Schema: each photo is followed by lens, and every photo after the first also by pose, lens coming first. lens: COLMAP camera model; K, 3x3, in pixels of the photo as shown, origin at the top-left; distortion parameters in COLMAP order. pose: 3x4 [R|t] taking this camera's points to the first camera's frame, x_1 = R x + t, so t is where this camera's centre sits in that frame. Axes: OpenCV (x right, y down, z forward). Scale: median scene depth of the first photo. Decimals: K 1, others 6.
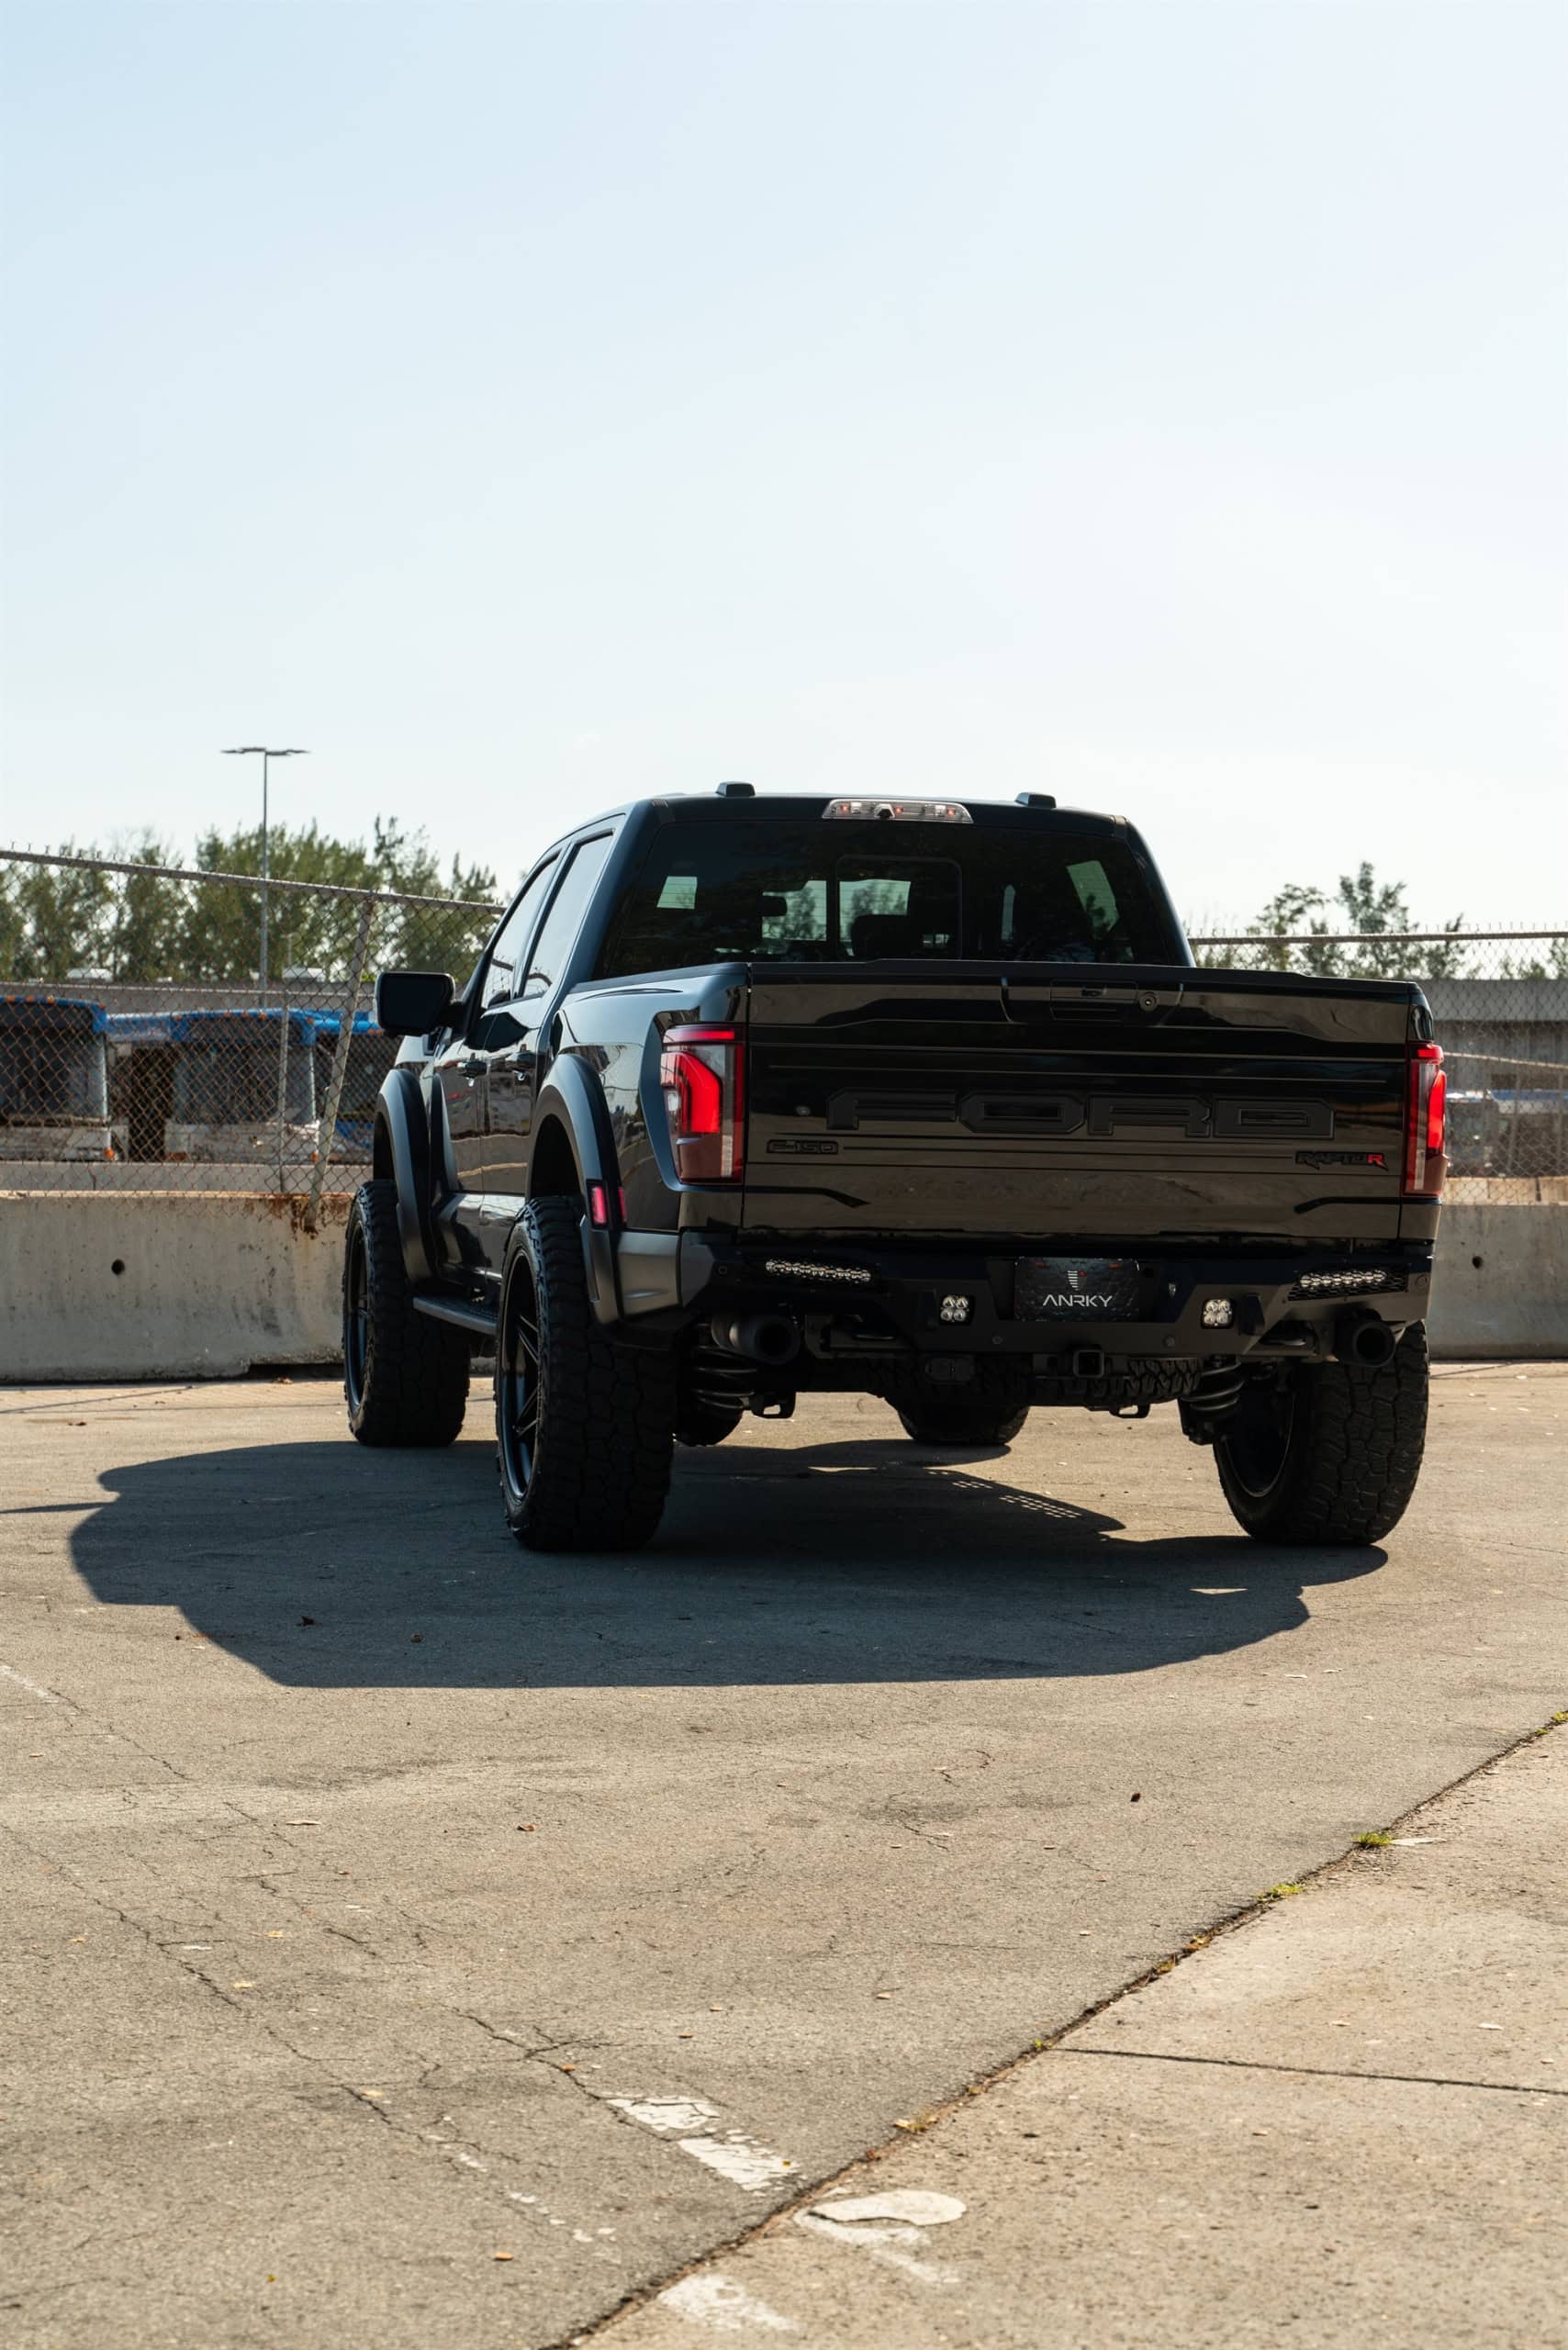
lens RADIAL K [[3985.0, 0, 784.0], [0, 3985.0, 1175.0], [0, 0, 1]] dist [0.005817, -0.052760]
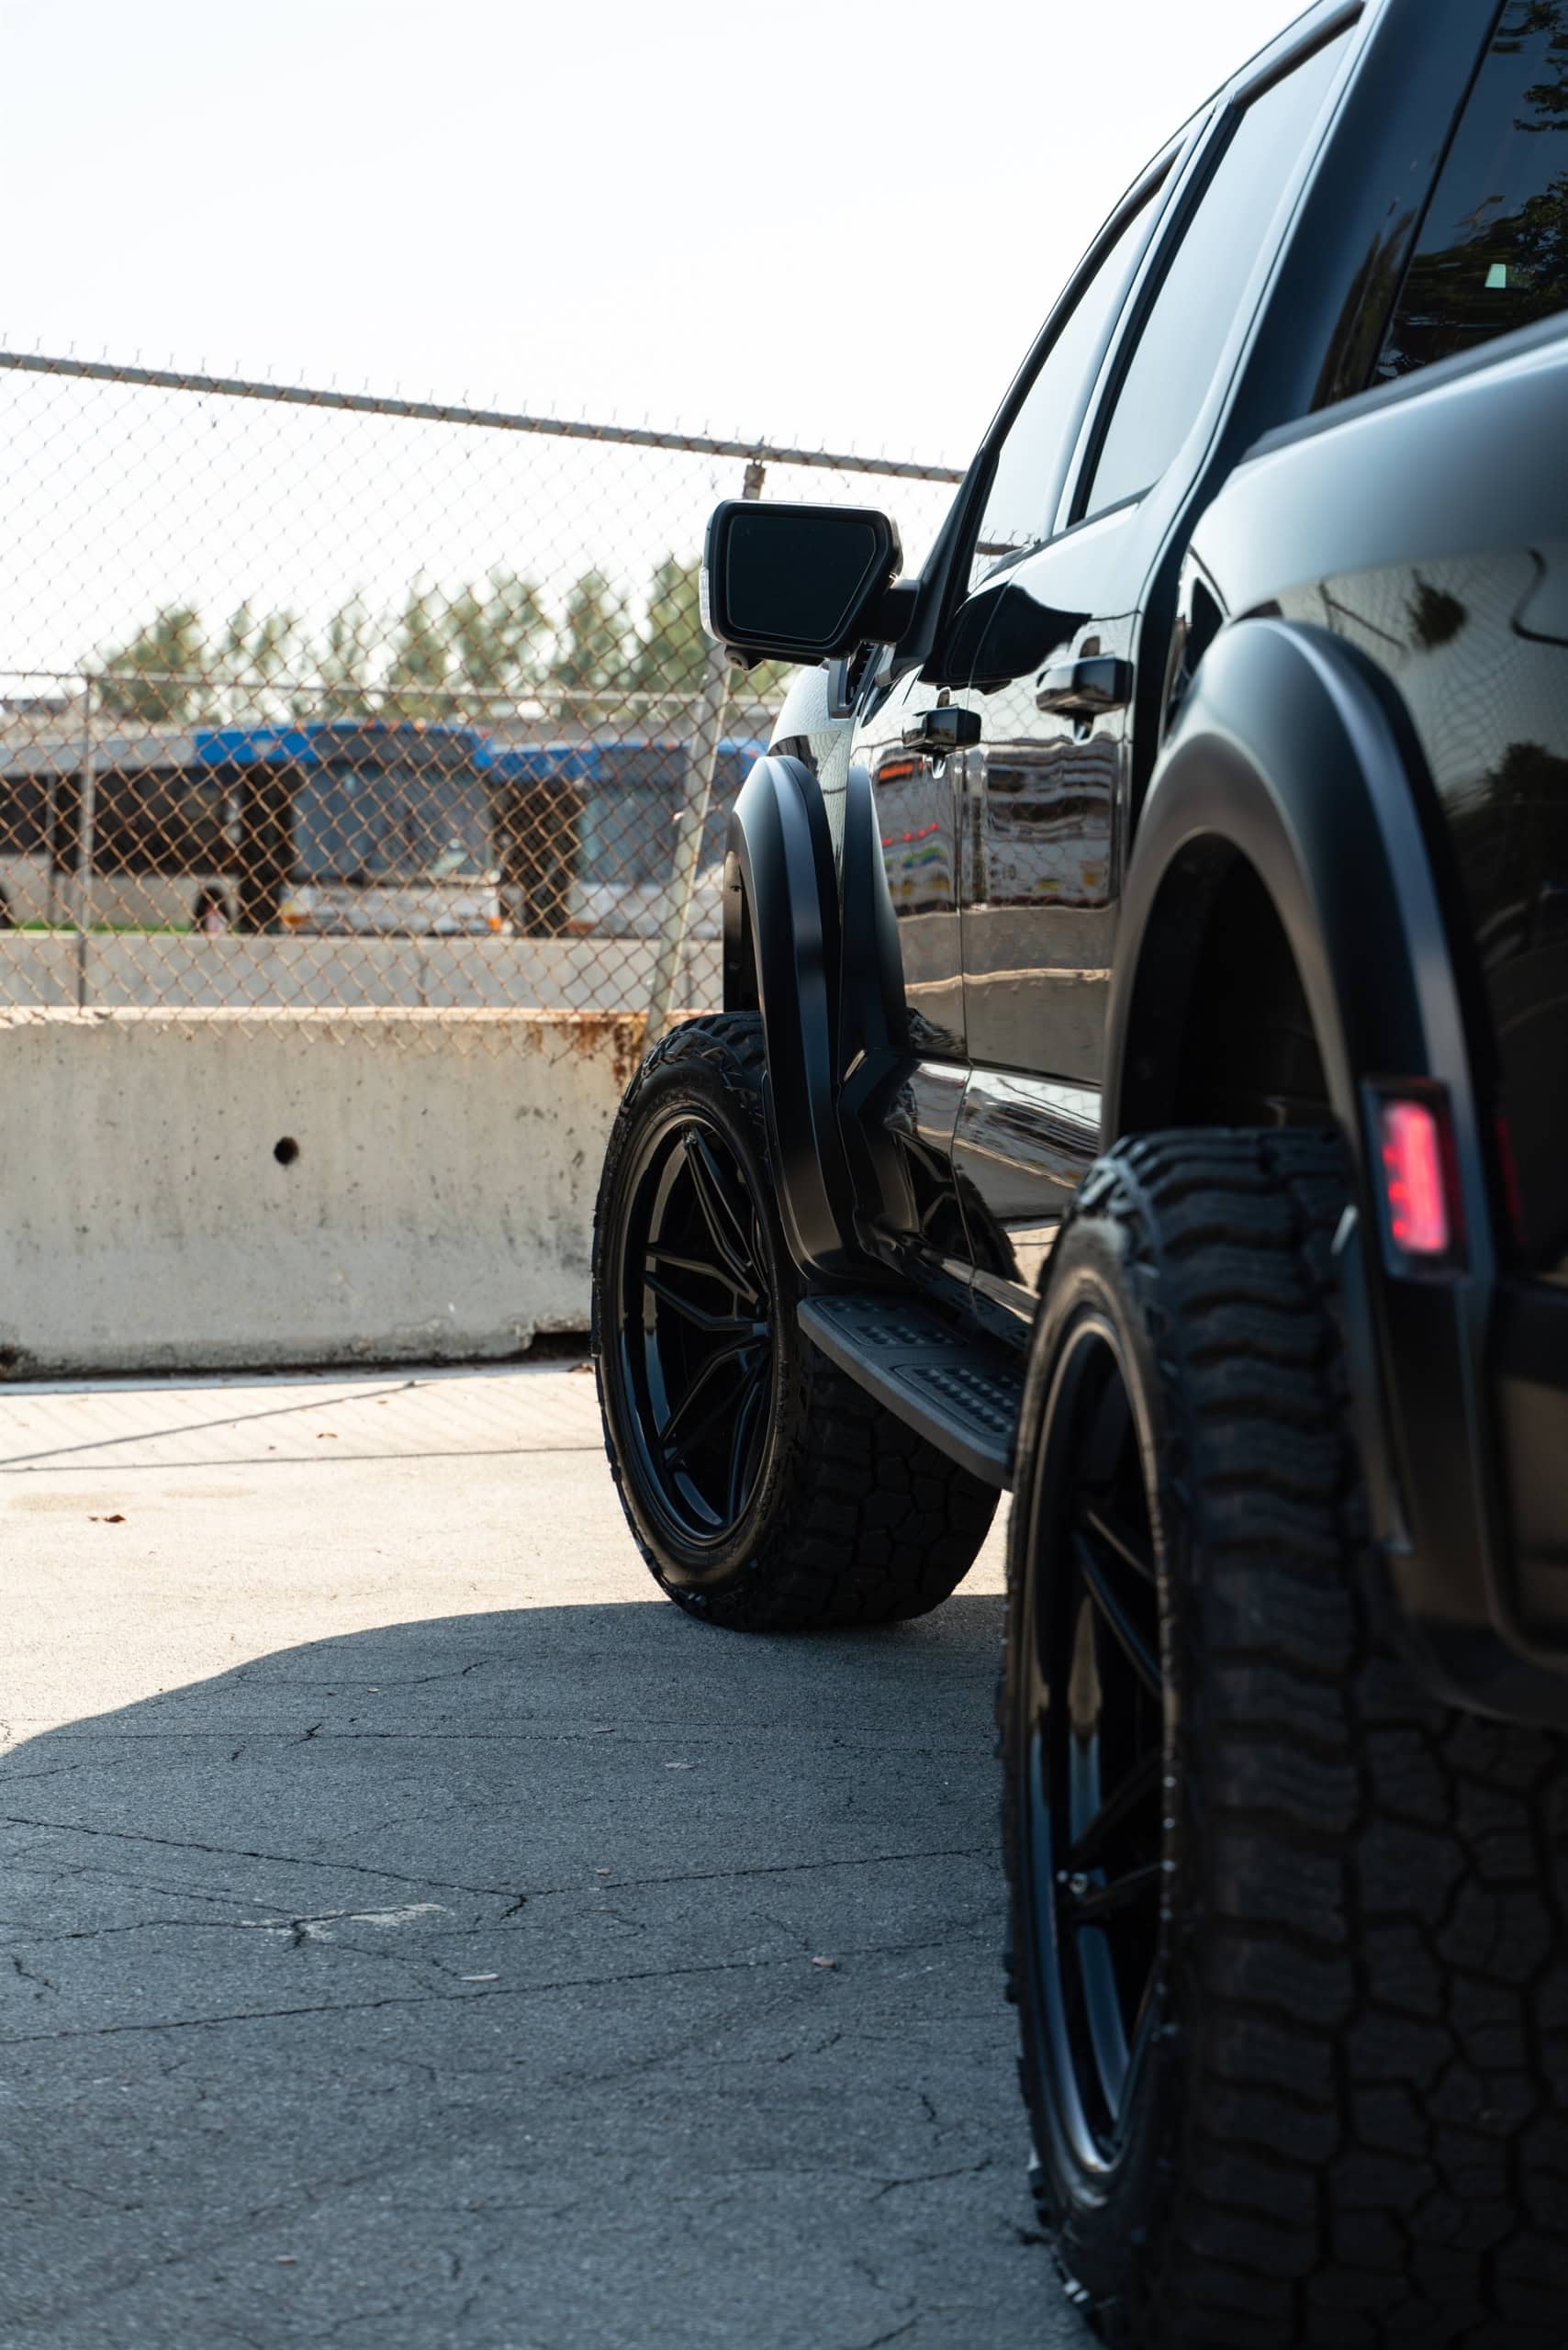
lens RADIAL K [[3478.9, 0, 784.0], [0, 3478.9, 1175.0], [0, 0, 1]] dist [-0.066040, -0.066353]
pose [[0.991484, 0.012885, -0.129588, -0.040622], [-0.003899, 0.997584, 0.069355, -0.006163], [0.130169, -0.068259, 0.989139, 0.546999]]
